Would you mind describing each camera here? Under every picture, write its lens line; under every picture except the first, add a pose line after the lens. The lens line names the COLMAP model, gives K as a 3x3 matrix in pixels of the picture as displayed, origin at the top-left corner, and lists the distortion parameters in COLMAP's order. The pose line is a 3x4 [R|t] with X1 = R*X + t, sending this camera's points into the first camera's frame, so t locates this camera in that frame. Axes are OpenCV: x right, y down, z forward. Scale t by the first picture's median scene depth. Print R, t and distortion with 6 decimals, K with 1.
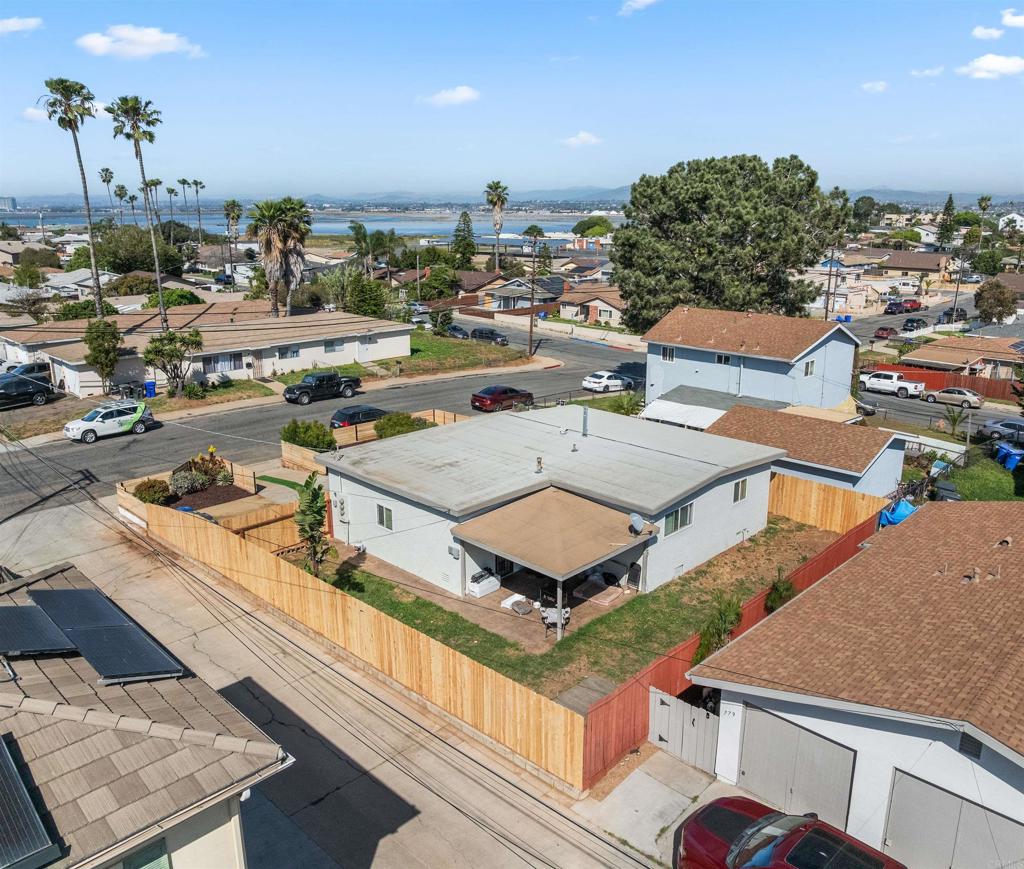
lens RADIAL K [[797.3, 0, 512.0], [0, 797.3, 434.5], [0, 0, 1]] dist [-0.028689, 0.008273]
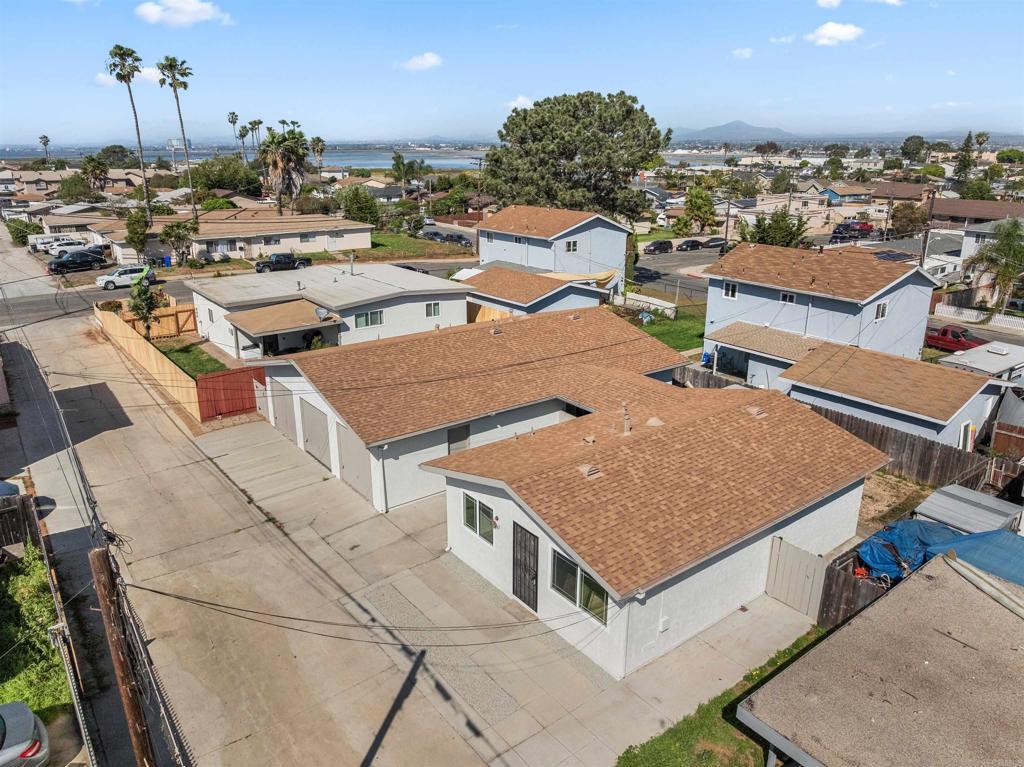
lens RADIAL K [[714.8, 0, 512.0], [0, 714.8, 383.5], [0, 0, 1]] dist [-0.029736, -0.001790]
pose [[0.988551, 0.046539, -0.143528, 0.338876], [-0.040630, 0.998212, 0.043830, 0.077661], [0.145311, -0.037496, 0.988675, -0.187066]]
